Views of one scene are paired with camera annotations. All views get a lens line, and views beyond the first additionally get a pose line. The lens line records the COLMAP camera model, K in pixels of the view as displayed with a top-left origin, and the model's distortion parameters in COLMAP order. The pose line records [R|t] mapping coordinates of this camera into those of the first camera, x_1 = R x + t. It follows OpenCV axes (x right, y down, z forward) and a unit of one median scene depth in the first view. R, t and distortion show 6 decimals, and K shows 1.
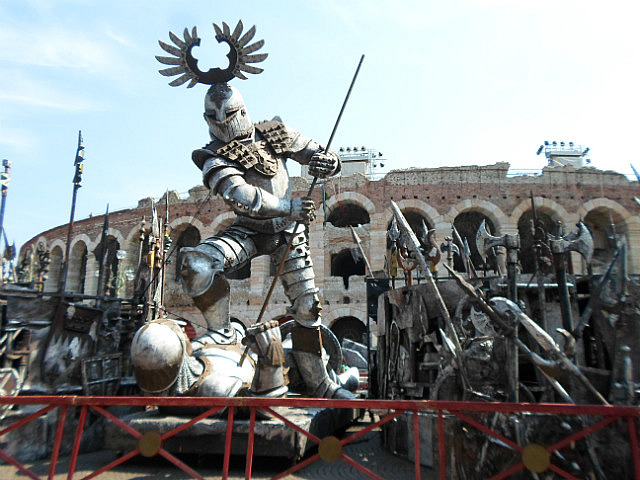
lens RADIAL K [[473.3, 0, 319.9], [0, 473.3, 241.2], [0, 0, 1]] dist [0.007879, 0.002107]
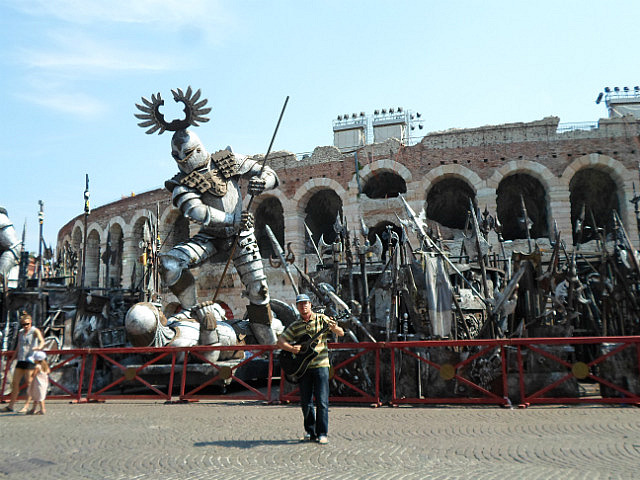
lens RADIAL K [[560.3, 0, 320.1], [0, 560.3, 239.4], [0, 0, 1]] dist [0.018524, -0.014169]
pose [[0.990662, -0.044835, -0.128757, 0.383434], [0.052427, 0.997042, 0.056197, -0.088989], [0.125857, -0.062423, 0.990083, -0.574707]]
